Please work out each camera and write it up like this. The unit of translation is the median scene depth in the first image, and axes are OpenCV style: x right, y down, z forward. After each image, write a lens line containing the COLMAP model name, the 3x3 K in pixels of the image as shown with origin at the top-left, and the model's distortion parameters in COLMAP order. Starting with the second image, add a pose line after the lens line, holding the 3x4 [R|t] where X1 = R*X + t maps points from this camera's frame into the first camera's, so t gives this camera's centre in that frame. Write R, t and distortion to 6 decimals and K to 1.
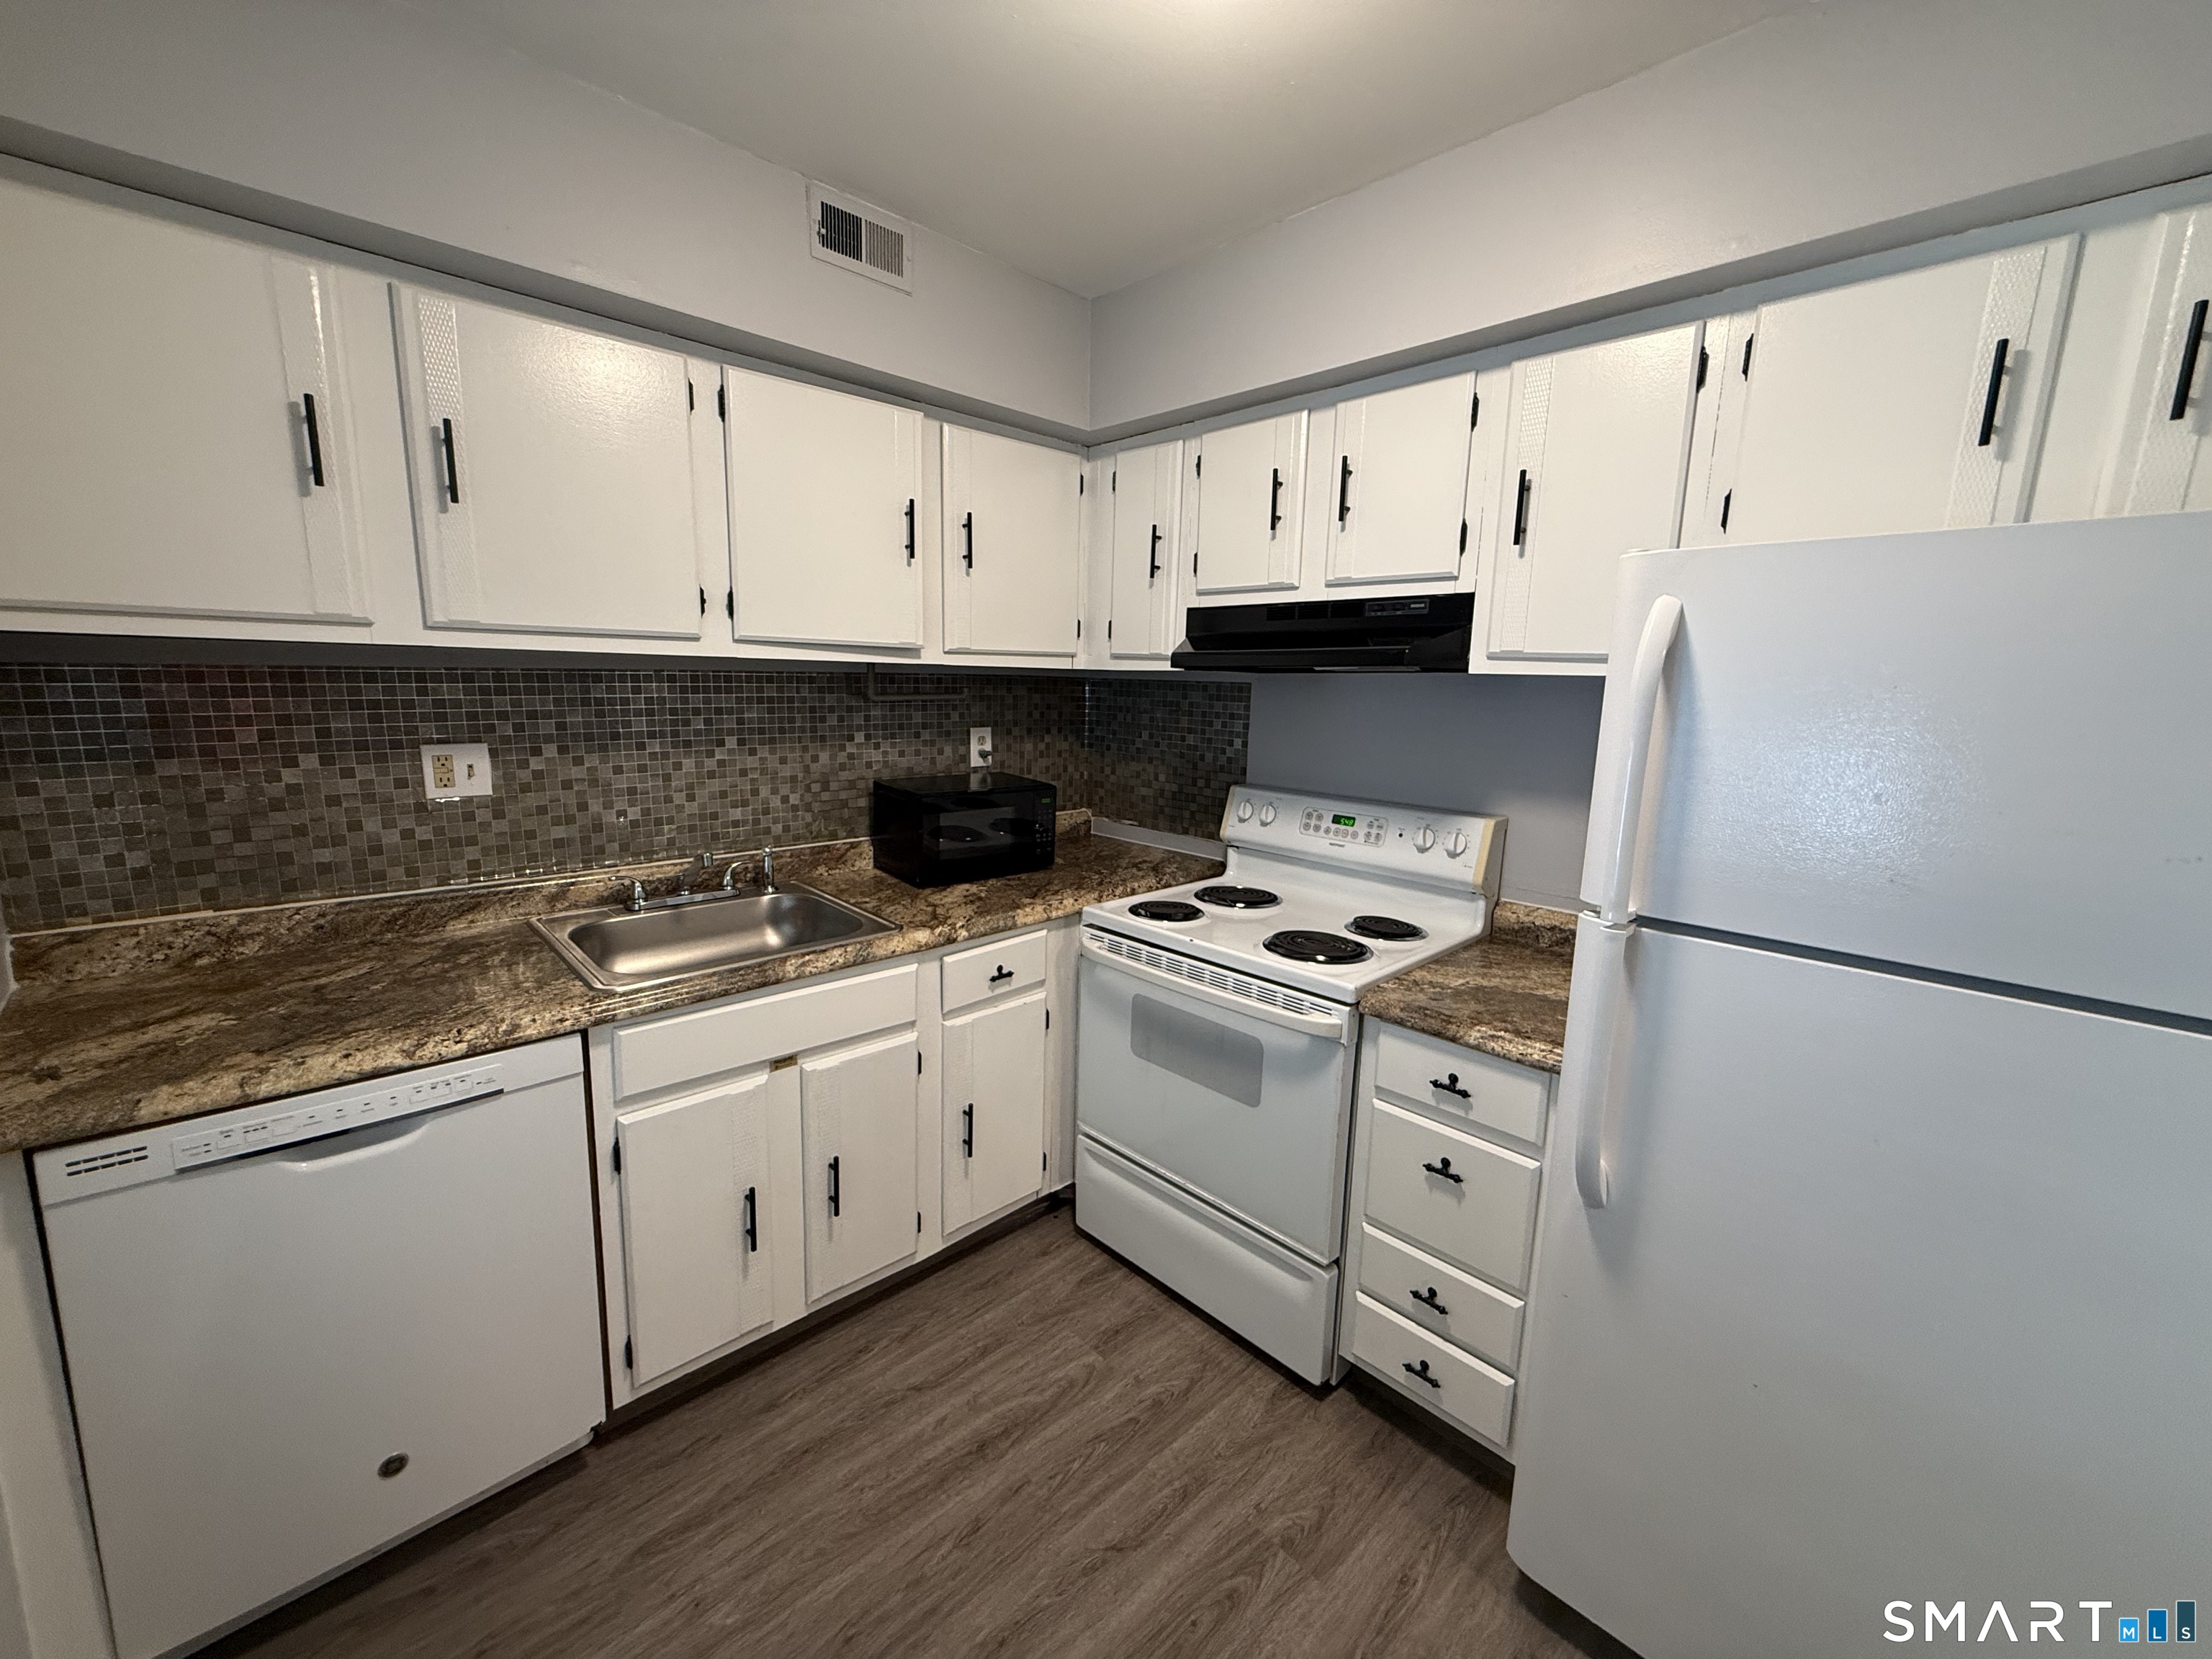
lens RADIAL K [[881.6, 0, 1103.0], [0, 881.6, 827.6], [0, 0, 1]] dist [0.004083, -0.001318]
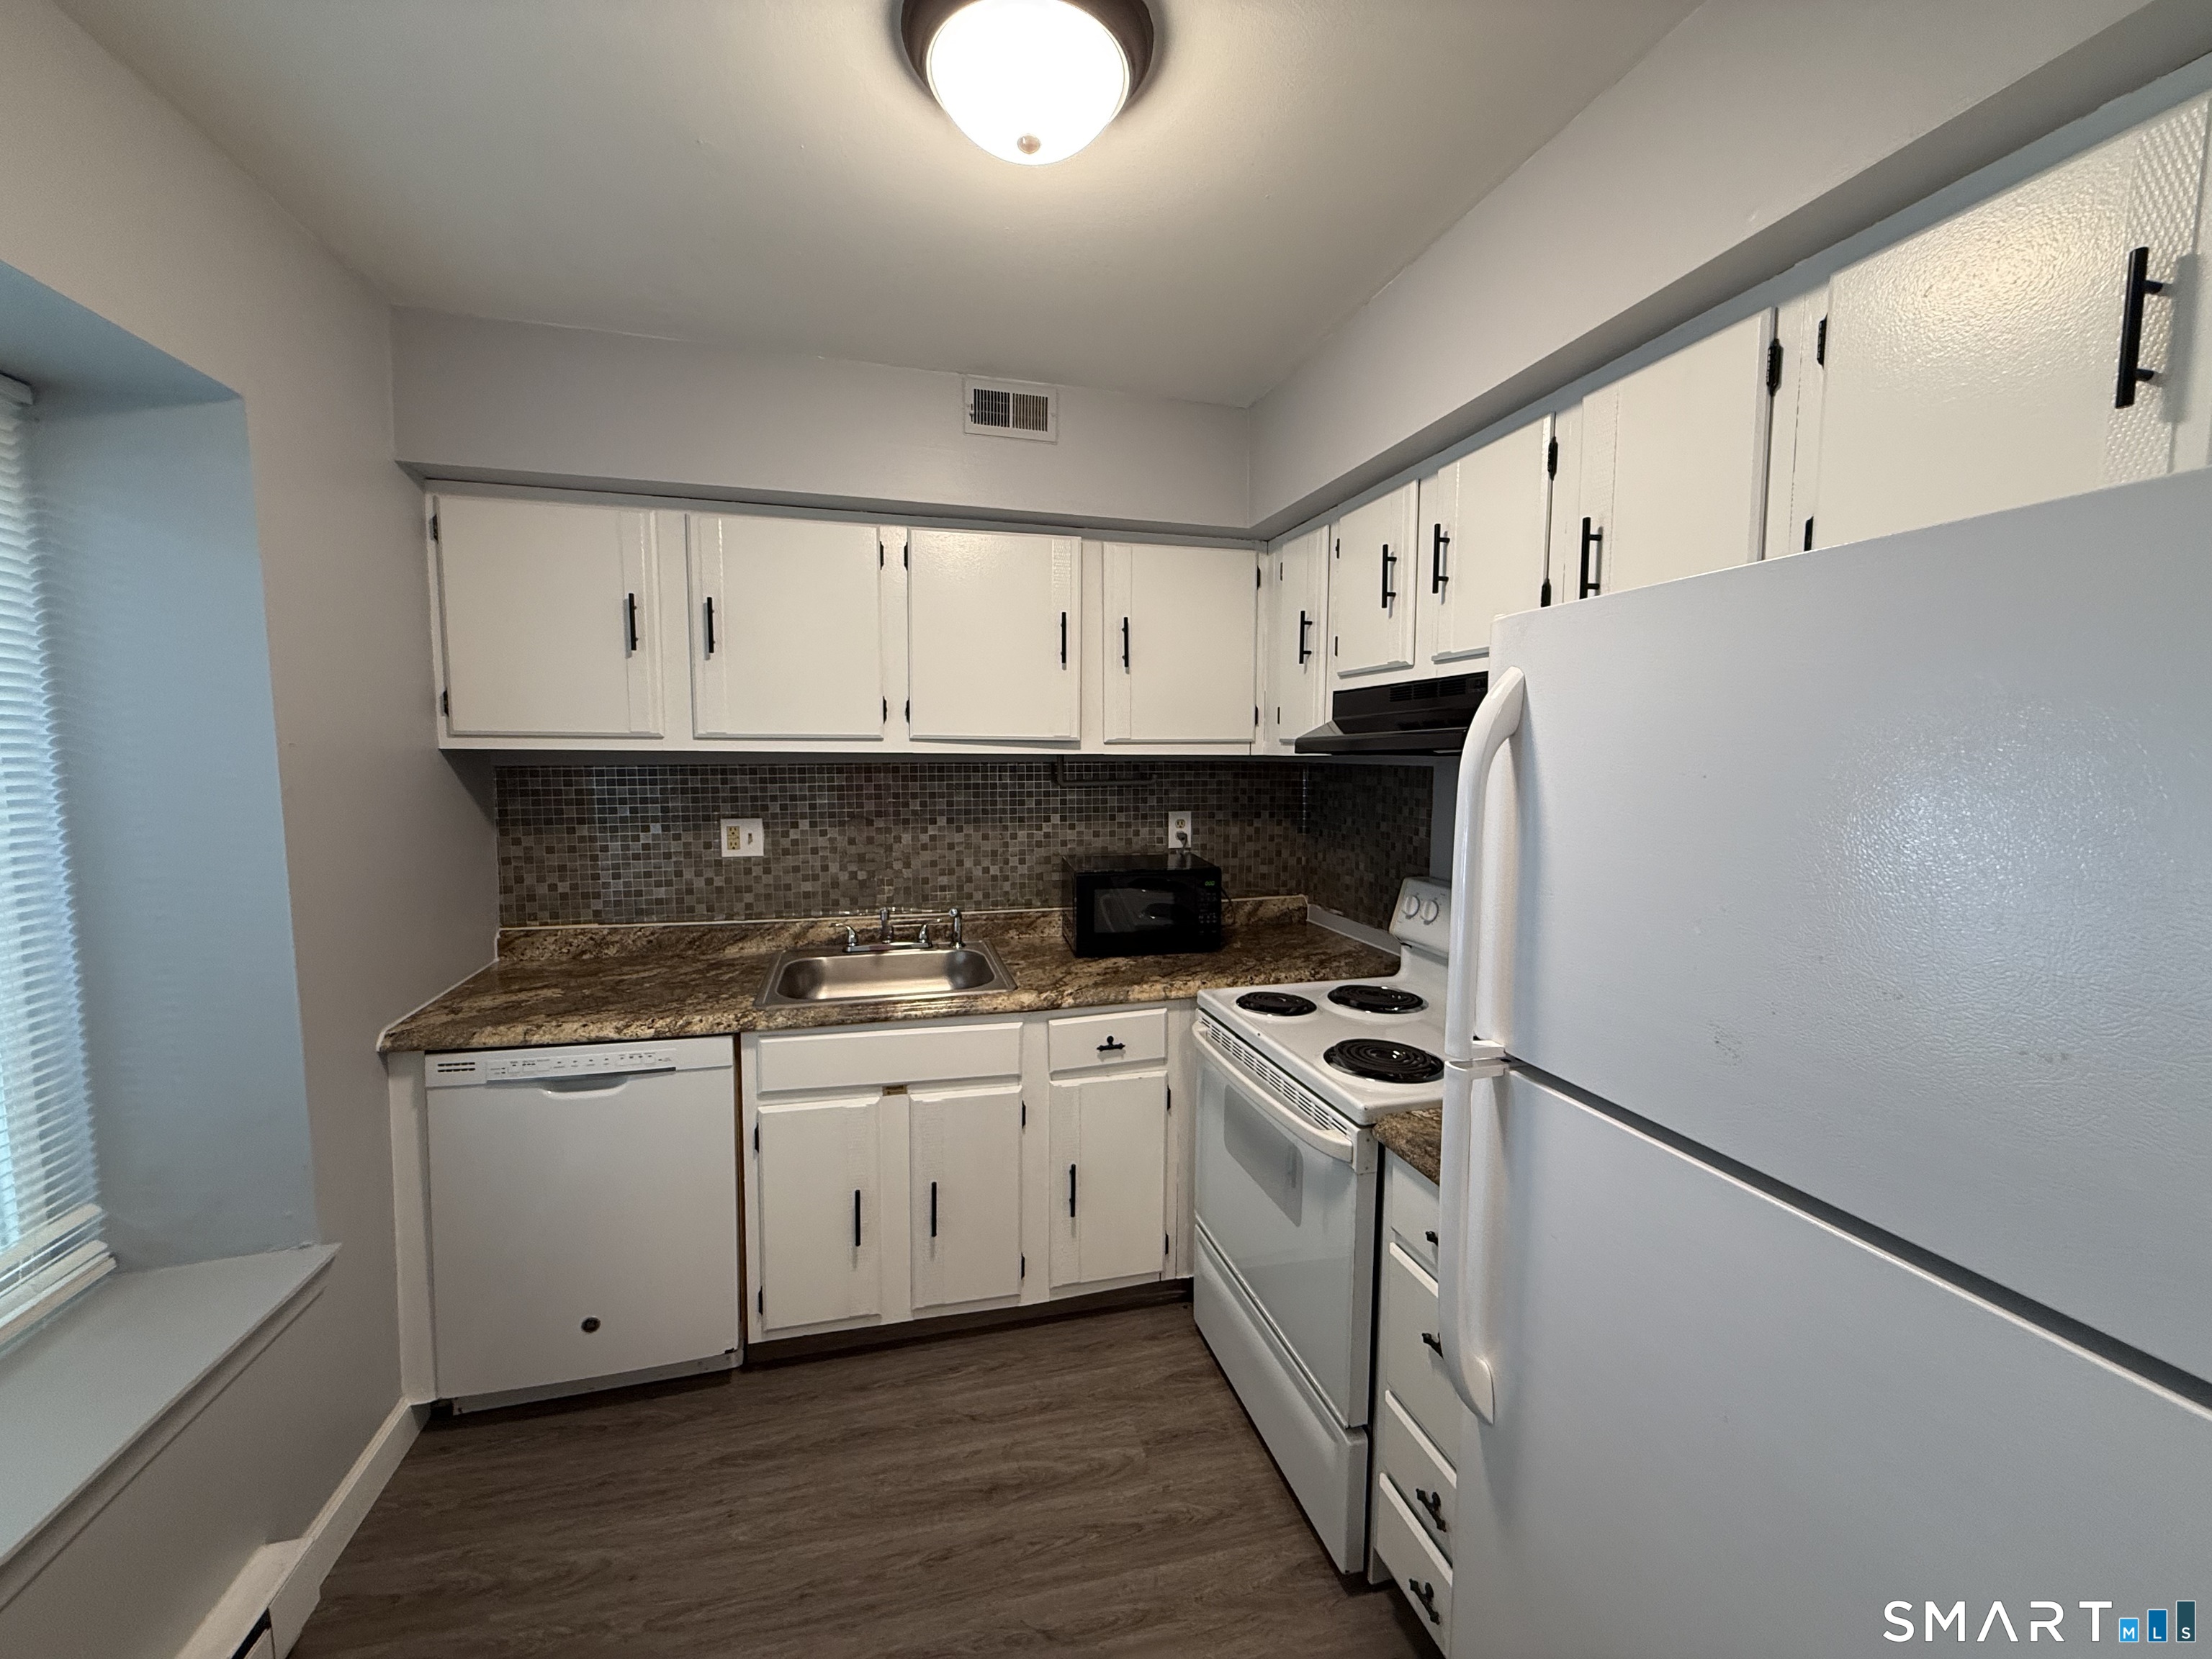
lens RADIAL K [[881.6, 0, 1102.6], [0, 881.6, 828.1], [0, 0, 1]] dist [0.004083, -0.001318]
pose [[0.875148, 0.022254, -0.483344, 0.436042], [-0.066187, 0.995057, -0.074026, -0.014502], [0.479307, 0.096775, 0.872295, 0.061603]]
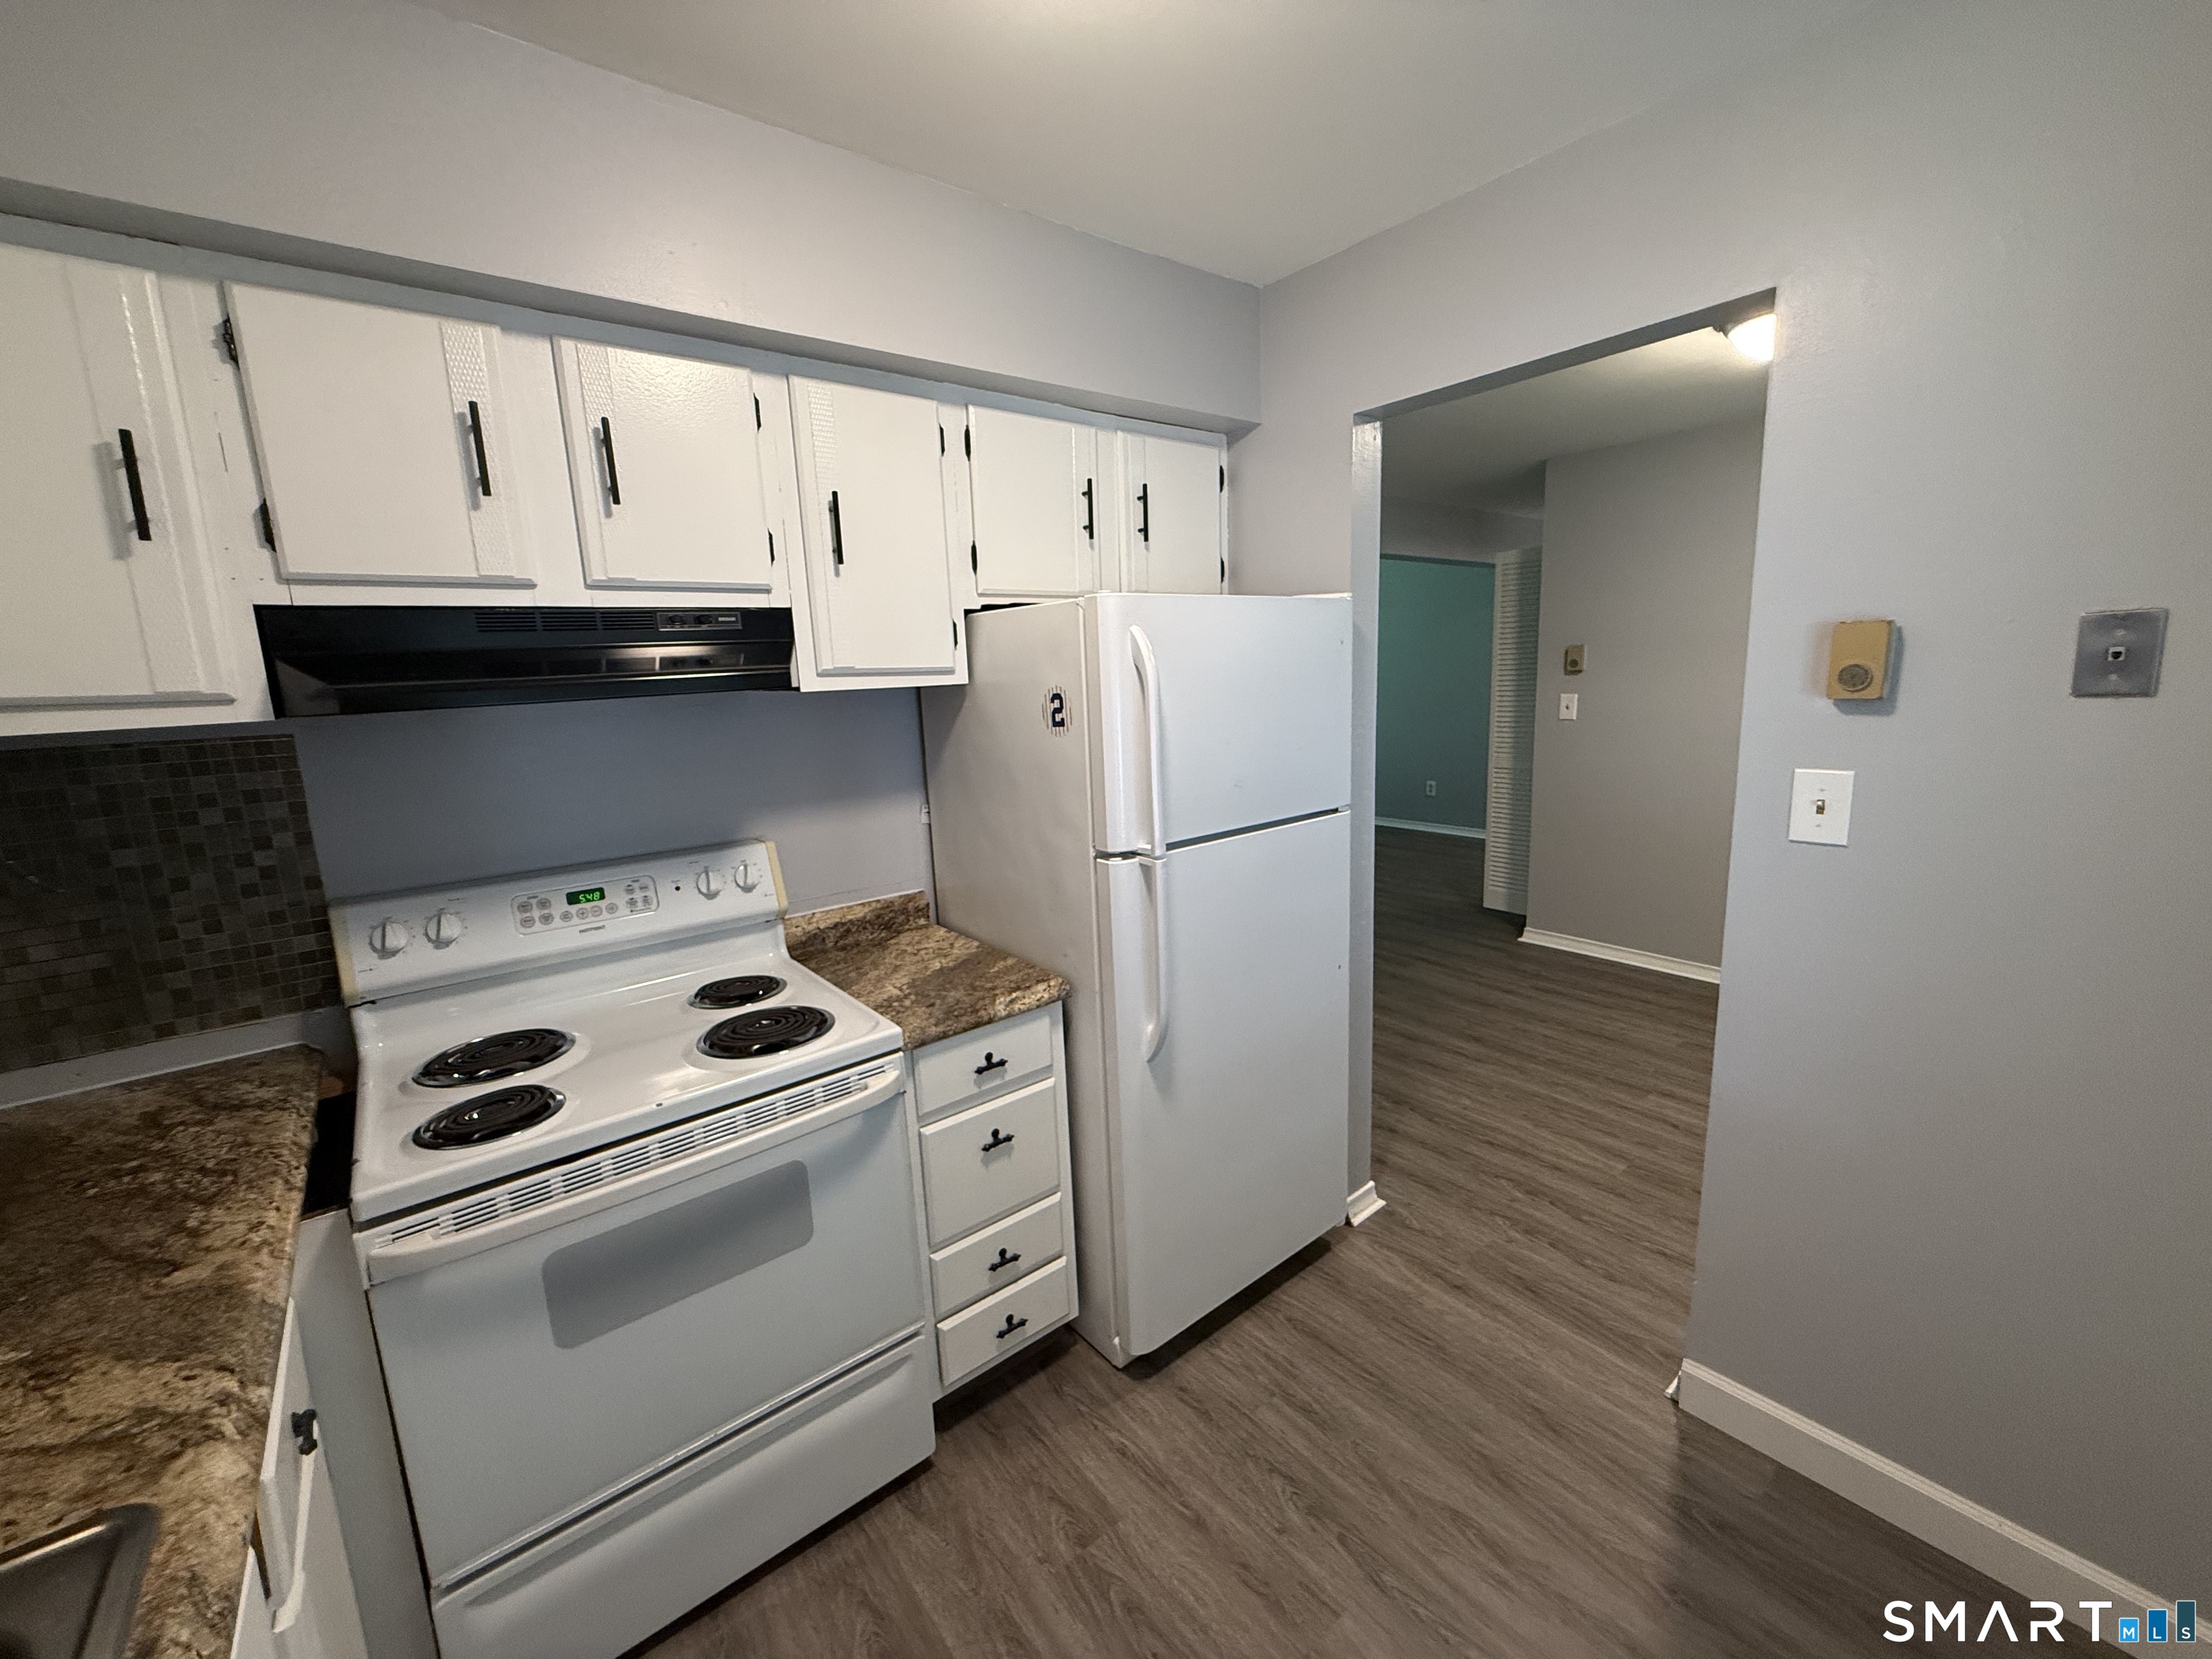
lens RADIAL K [[881.6, 0, 1101.8], [0, 881.6, 827.6], [0, 0, 1]] dist [0.004083, -0.001318]
pose [[0.094739, -0.205205, 0.974123, -0.513495], [0.212170, 0.960204, 0.181638, -0.135636], [-0.972630, 0.189472, 0.134507, 0.571311]]
